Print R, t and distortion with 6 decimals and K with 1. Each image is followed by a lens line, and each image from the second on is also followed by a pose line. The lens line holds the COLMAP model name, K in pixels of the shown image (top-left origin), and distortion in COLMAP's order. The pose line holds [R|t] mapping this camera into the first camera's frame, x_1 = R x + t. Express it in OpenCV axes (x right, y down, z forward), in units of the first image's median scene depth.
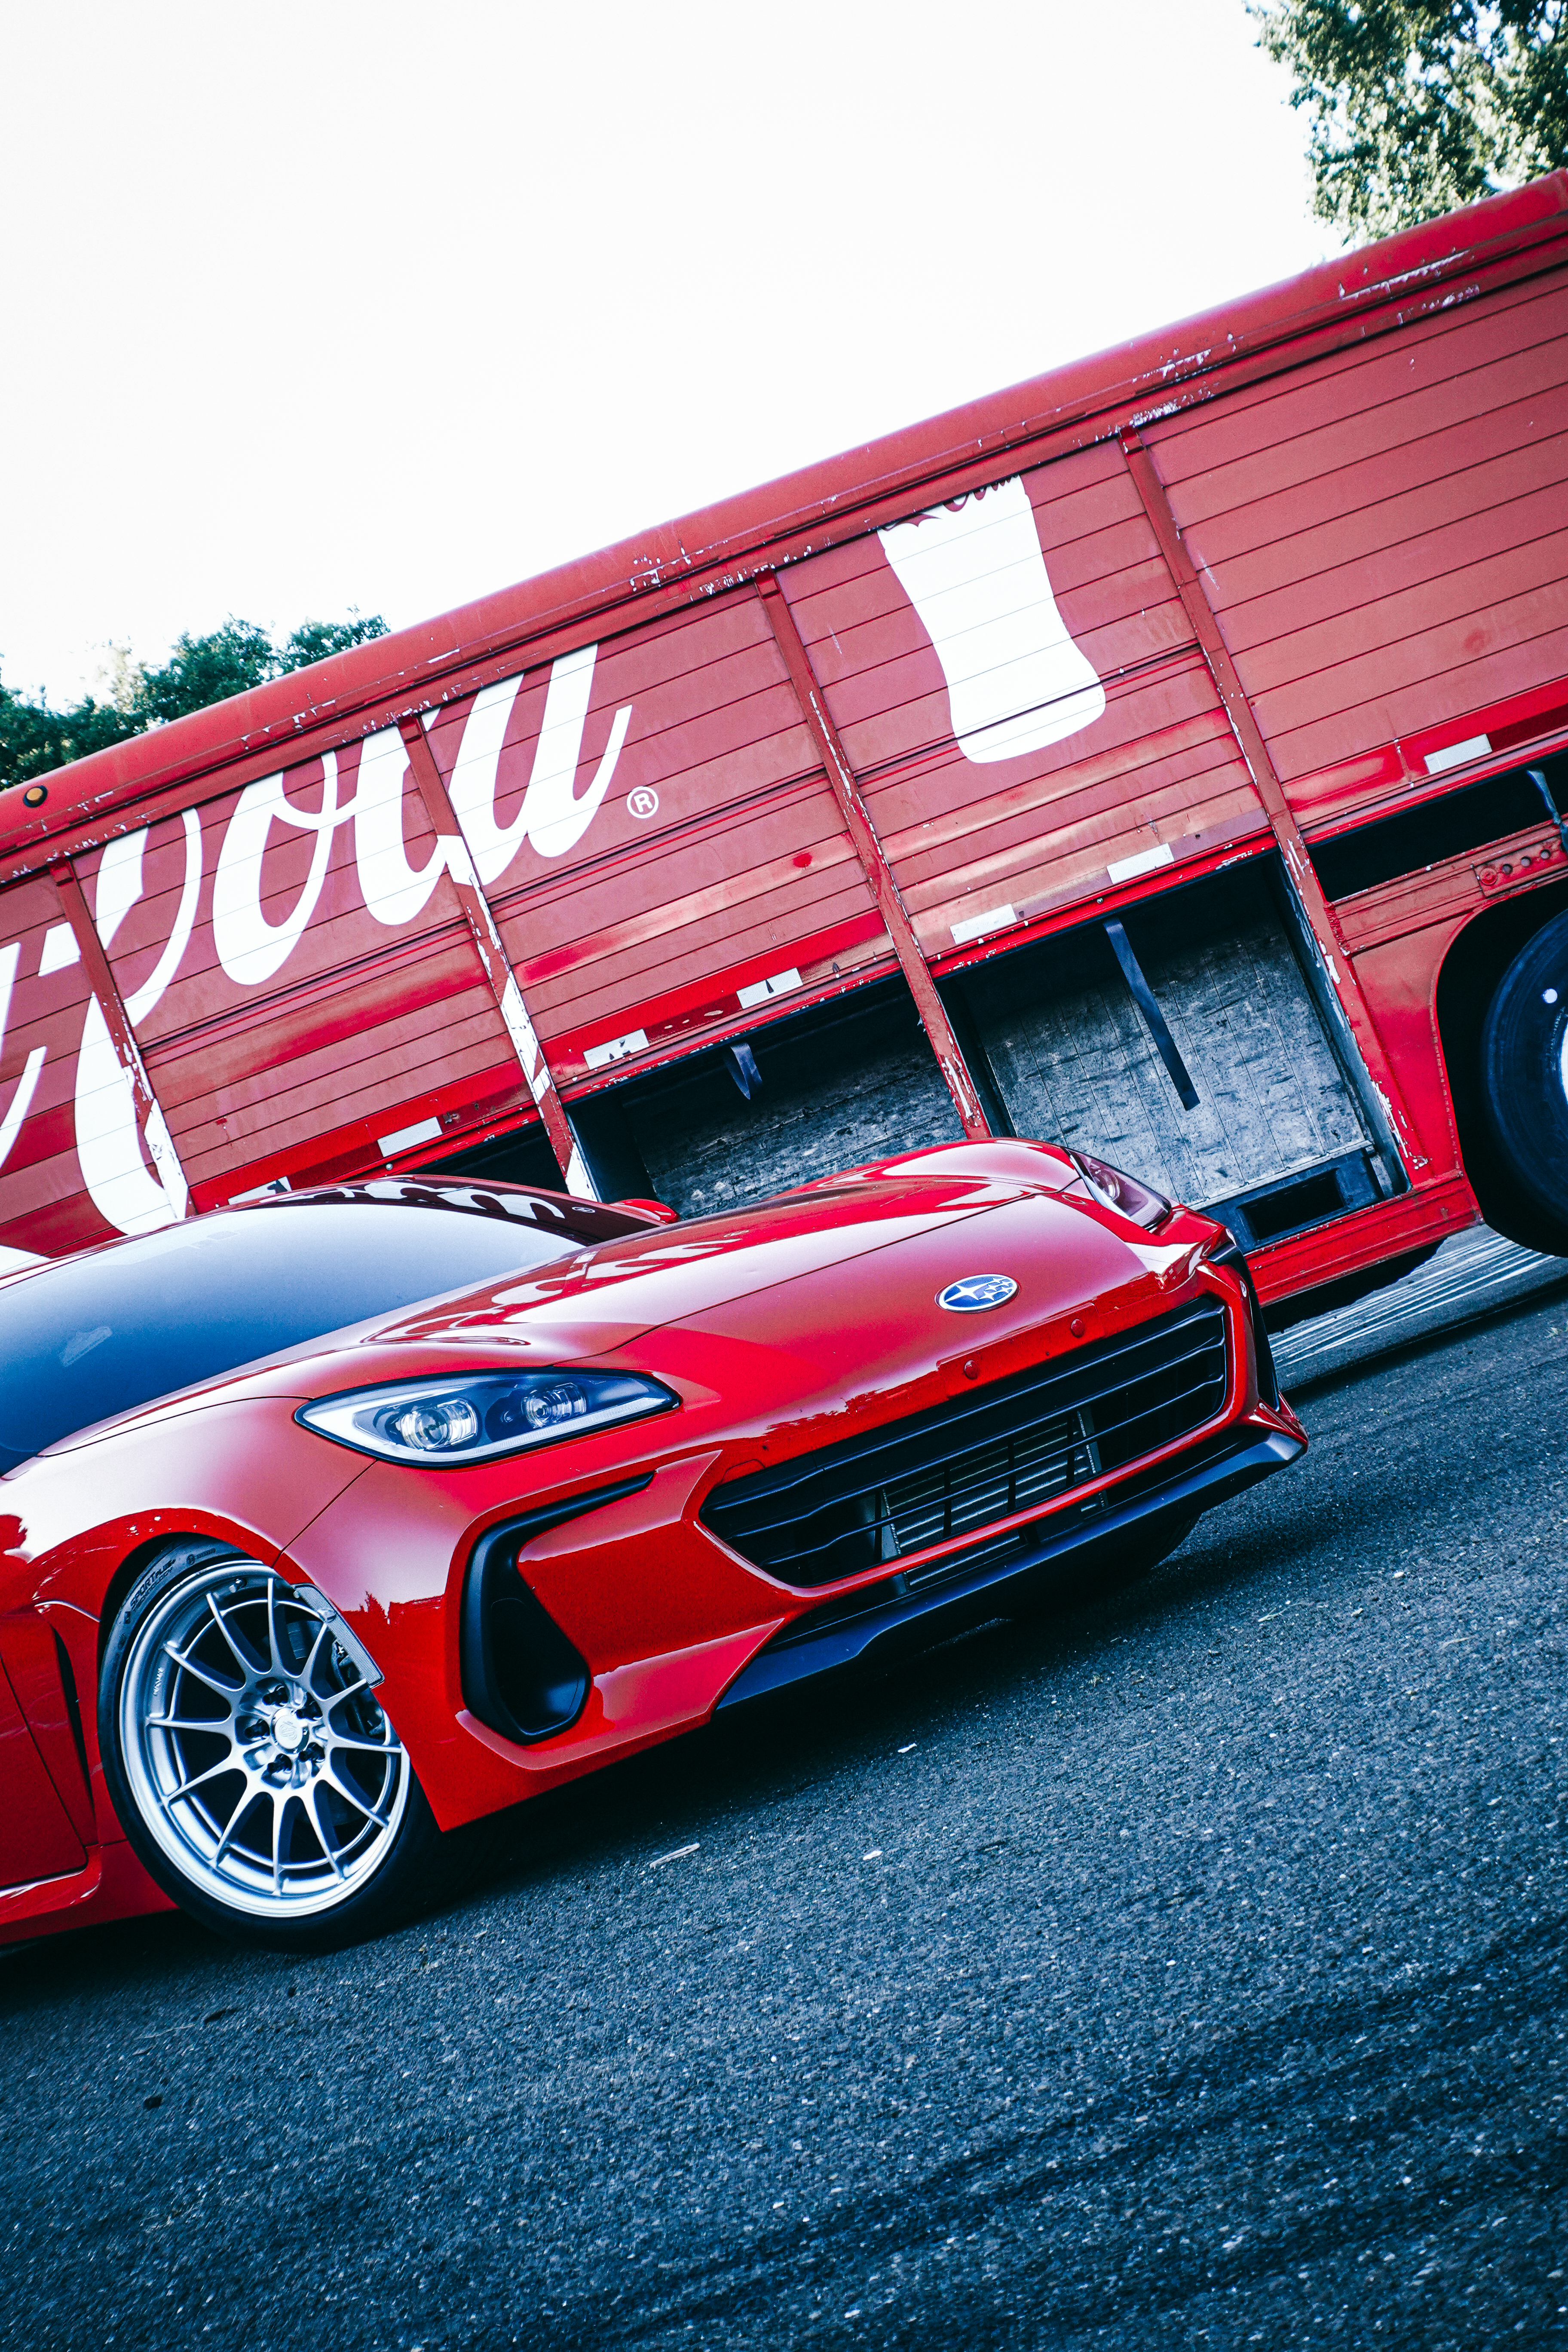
lens RADIAL K [[3622.4, 0, 784.0], [0, 3622.4, 1176.0], [0, 0, 1]] dist [-0.104267, -0.169372]
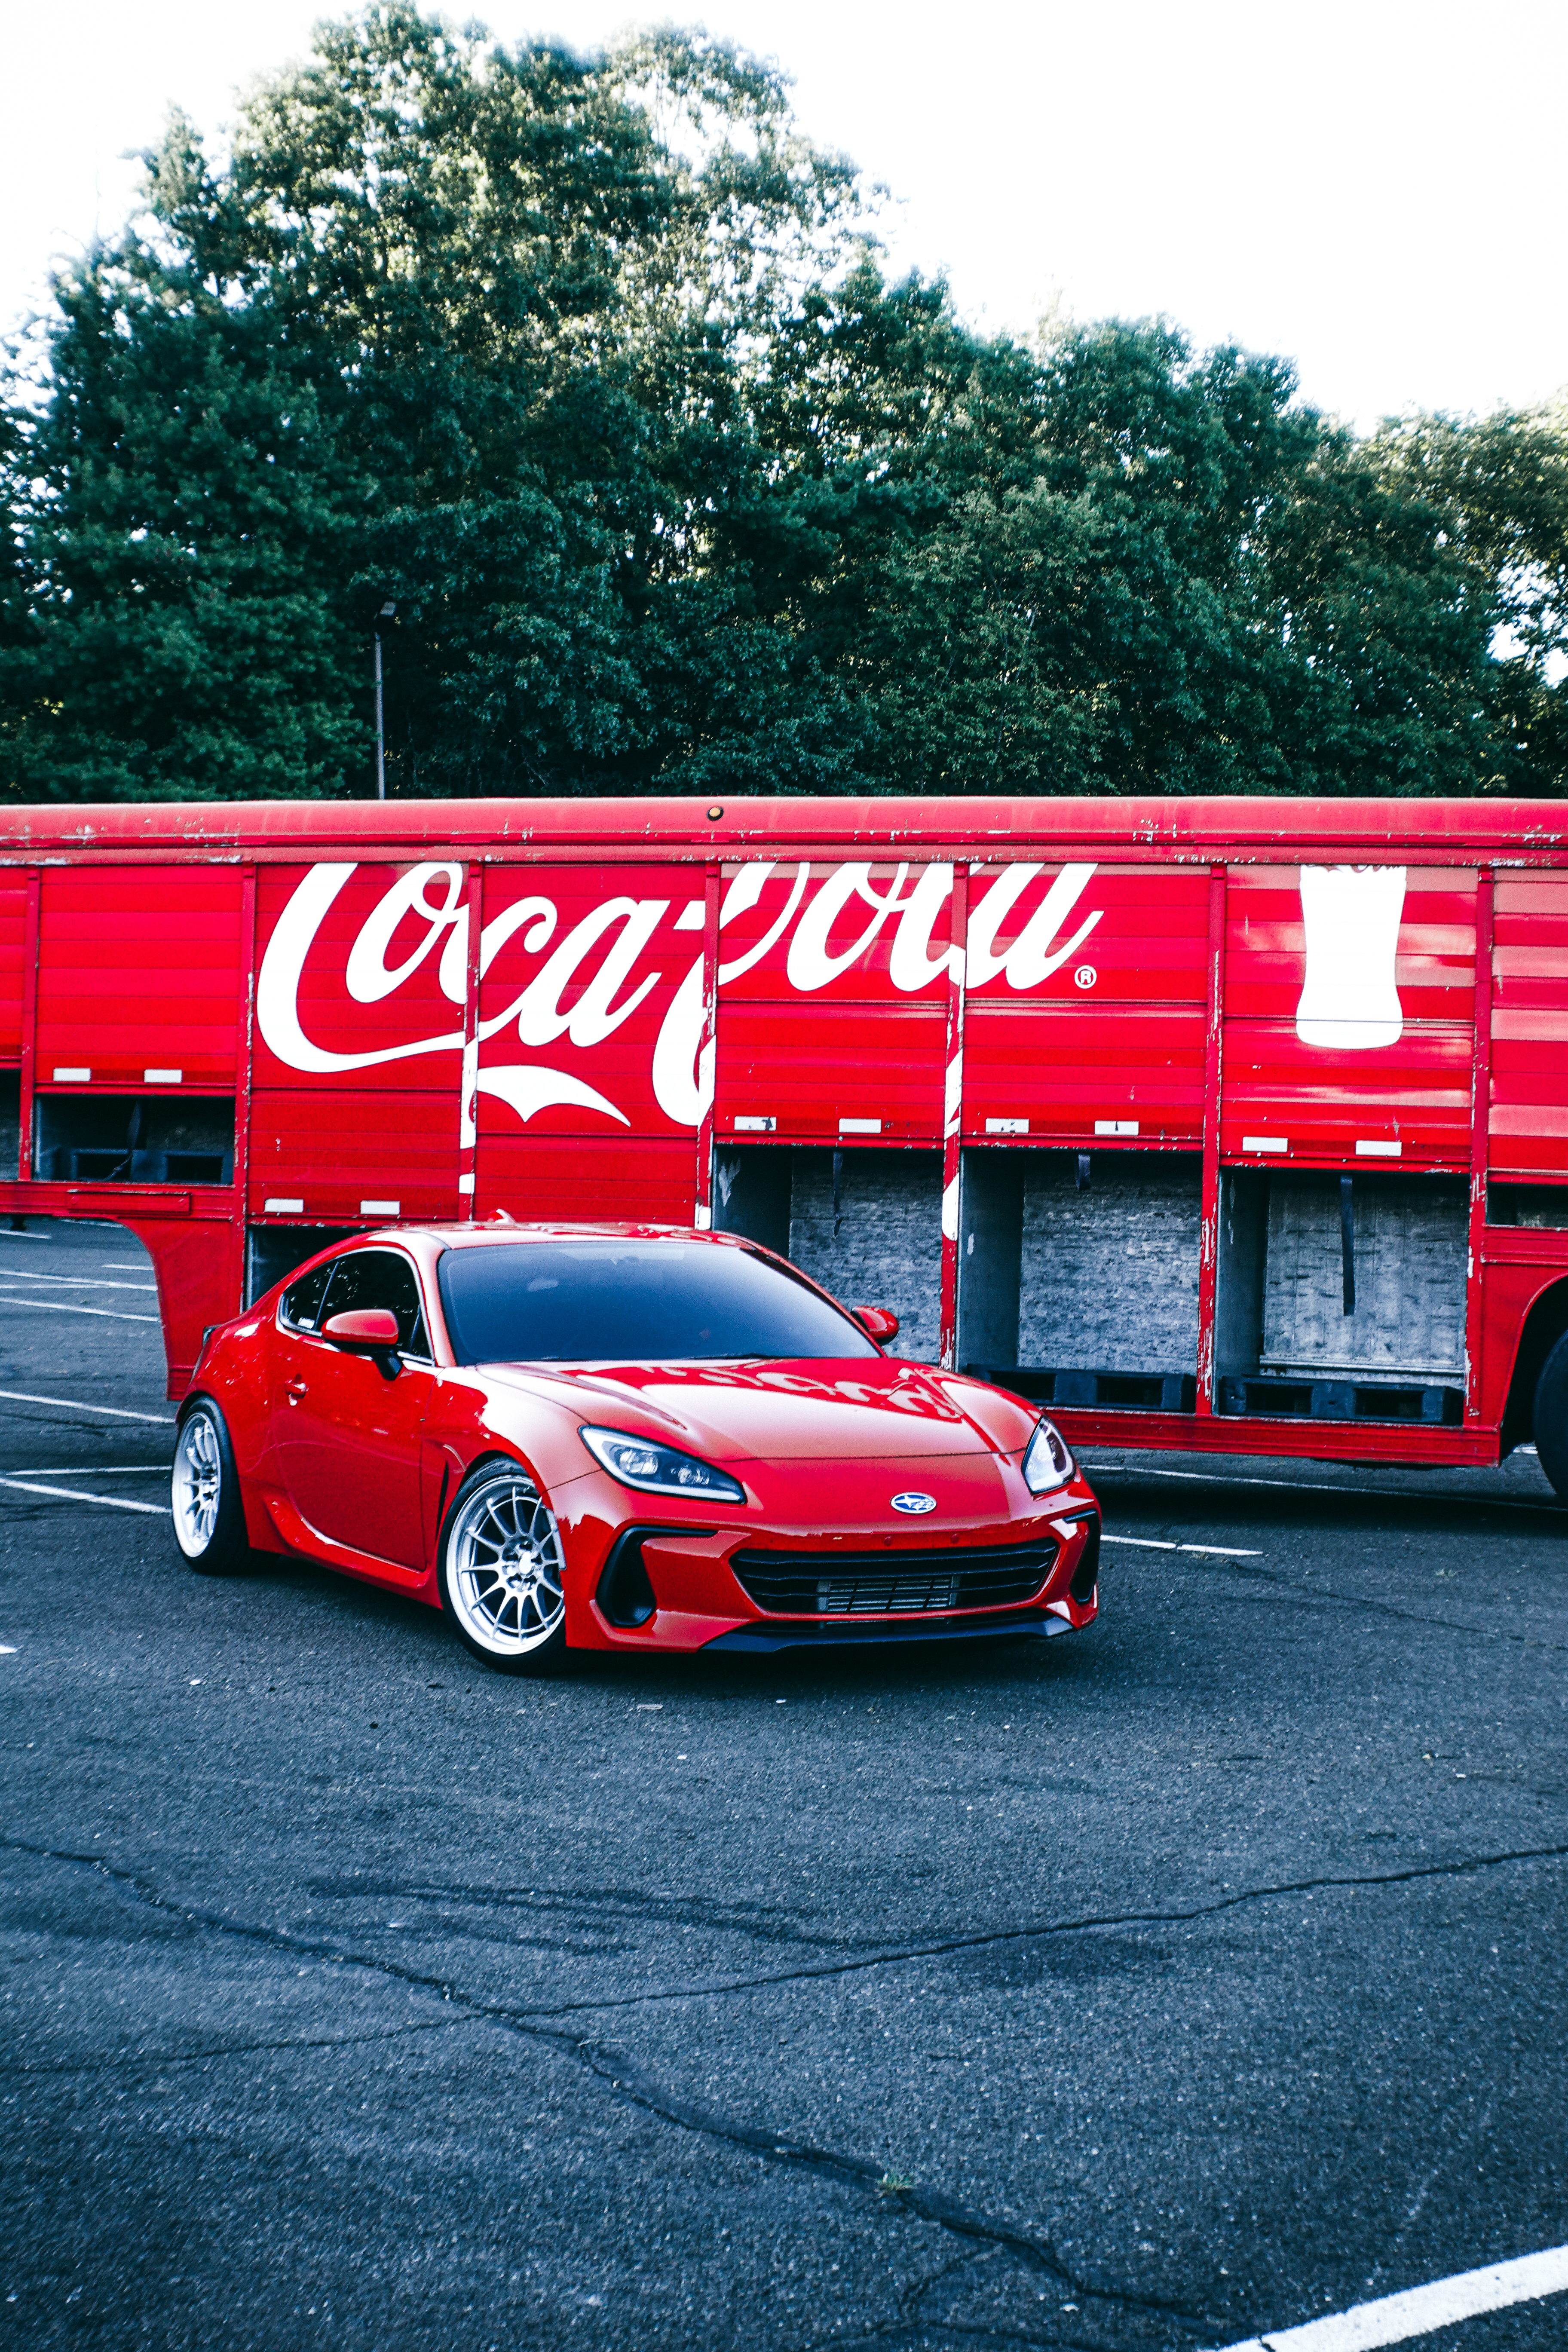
lens RADIAL K [[3605.9, 0, 806.7], [0, 3605.9, 1184.4], [0, 0, 1]] dist [-0.119245, -0.102466]
pose [[0.910980, 0.380861, -0.158303, 0.121470], [-0.361030, 0.921919, 0.140438, -0.190370], [0.199430, -0.070784, 0.977352, -0.459961]]
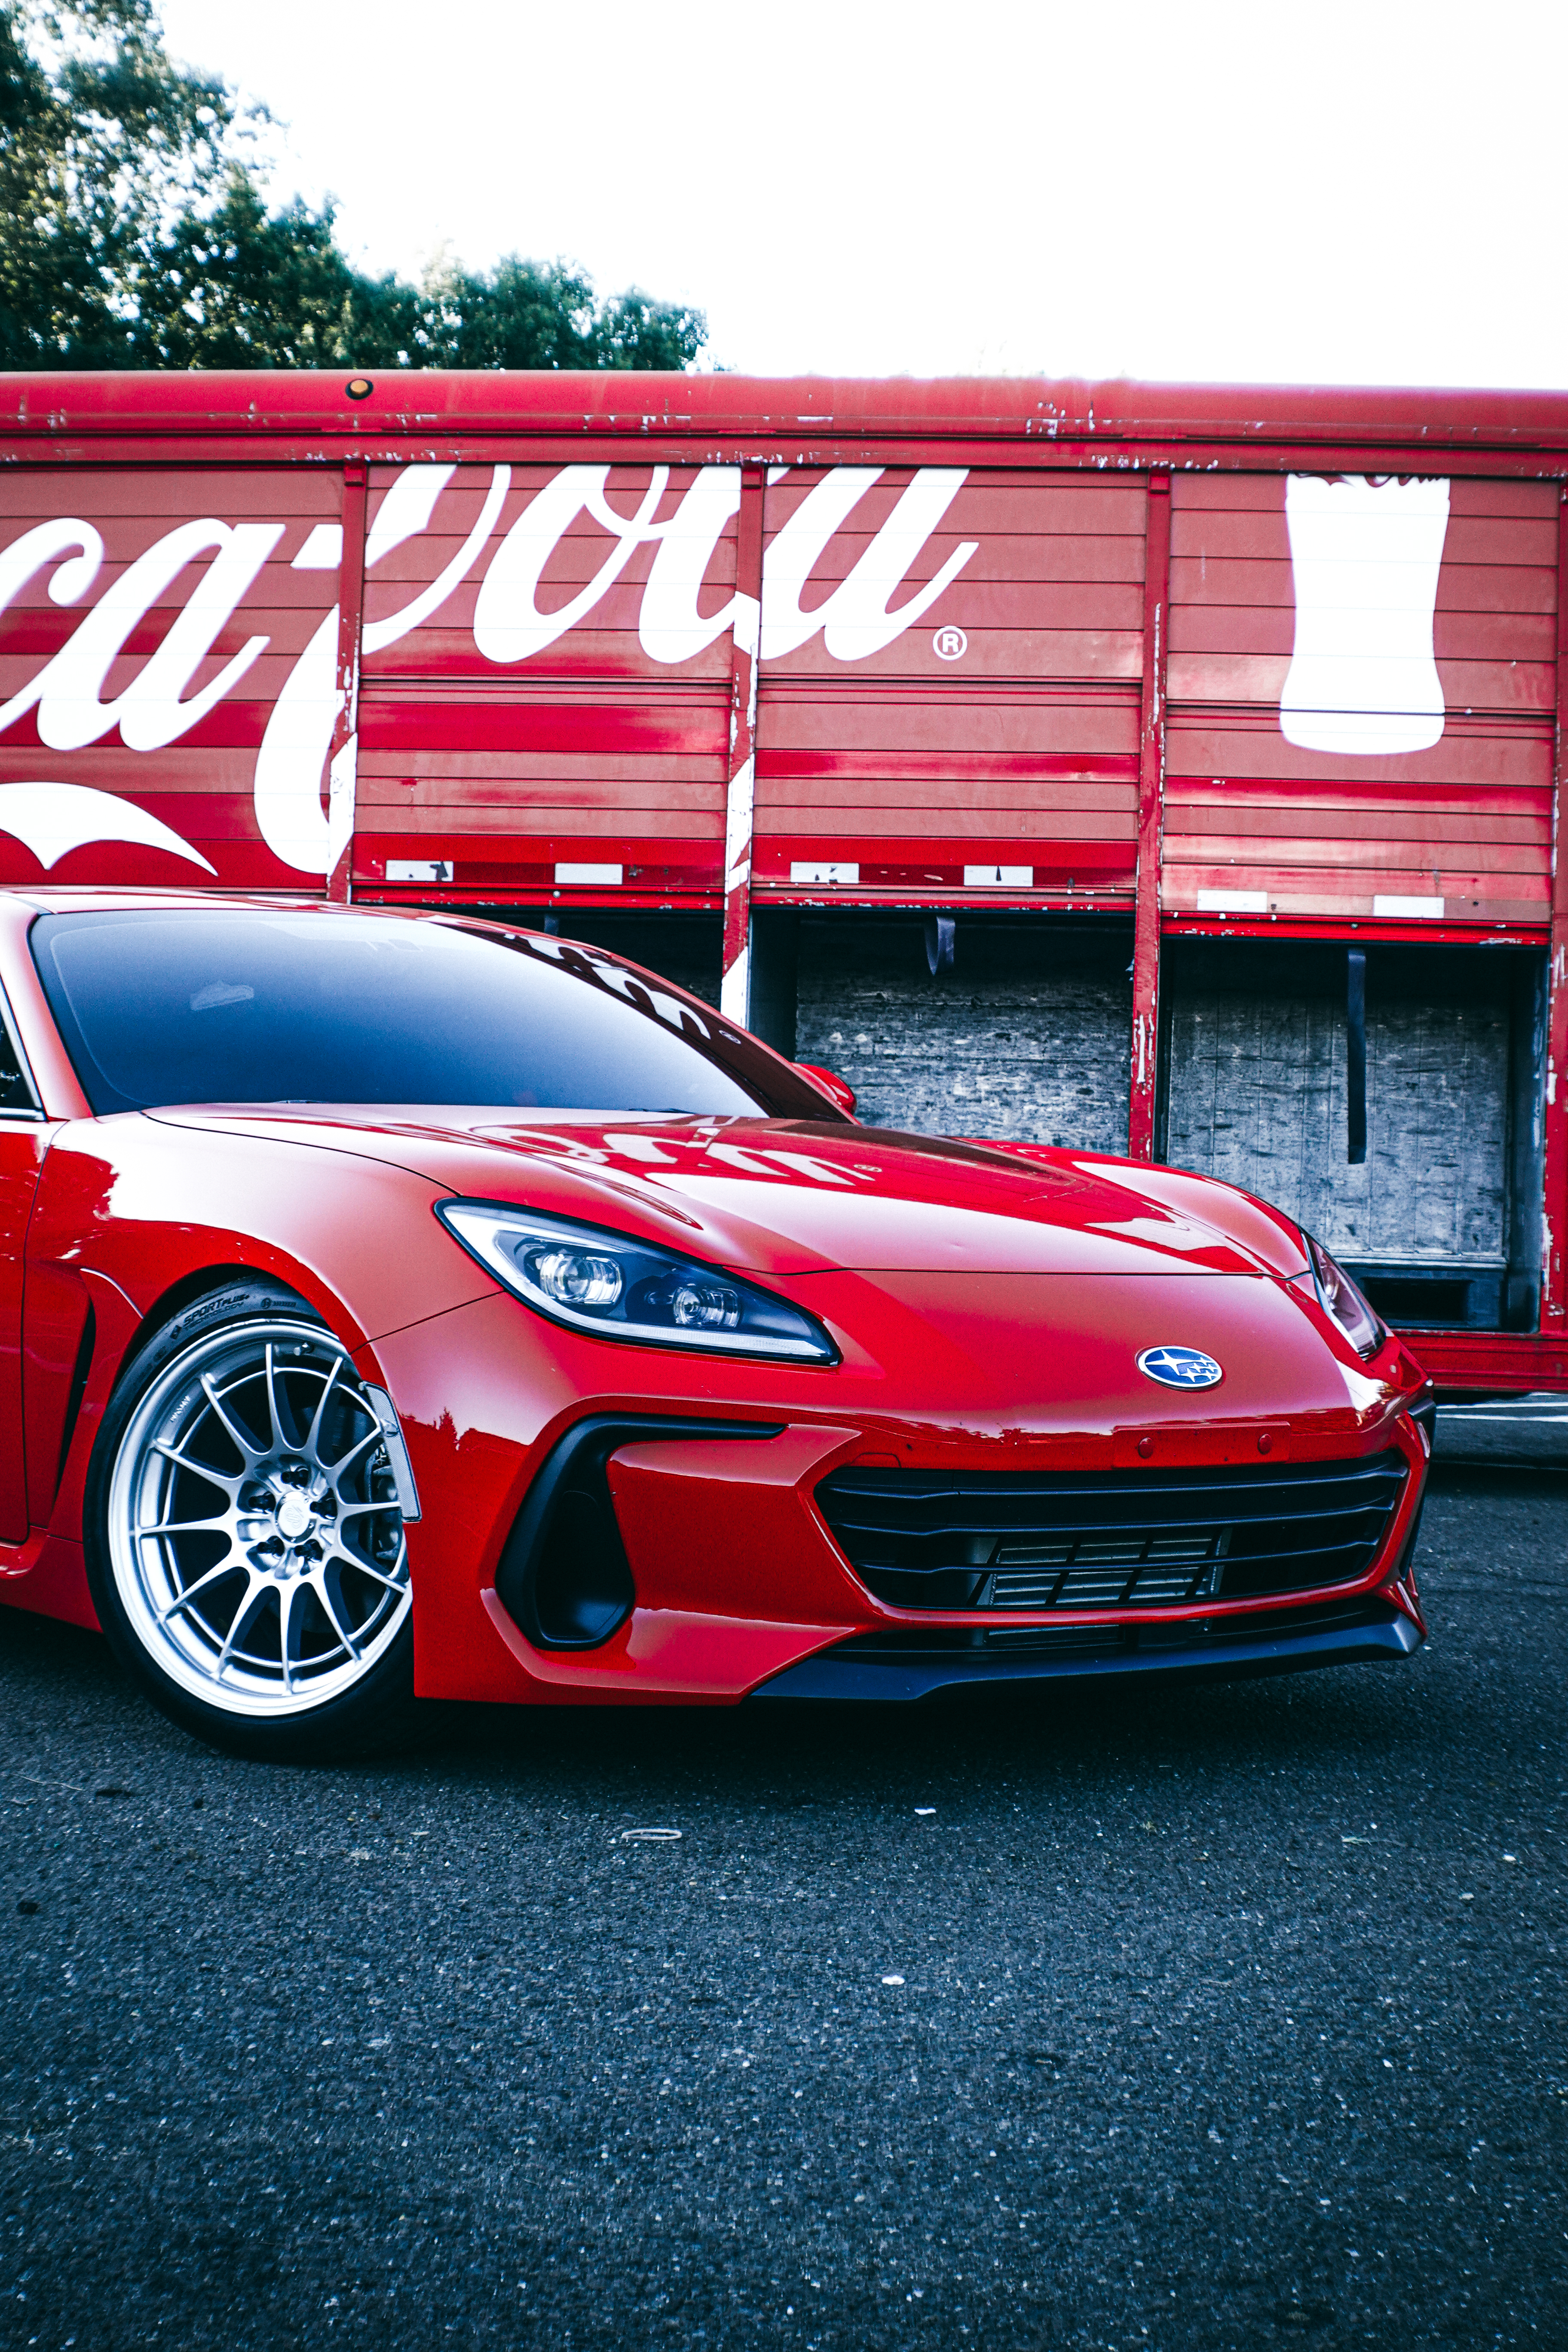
lens RADIAL K [[3605.9, 0, 806.7], [0, 3605.9, 1184.4], [0, 0, 1]] dist [-0.119245, -0.102466]
pose [[0.922968, 0.384701, 0.011645, -0.030176], [-0.384696, 0.921179, 0.058638, -0.013252], [0.011831, -0.058601, 0.998211, 0.049474]]
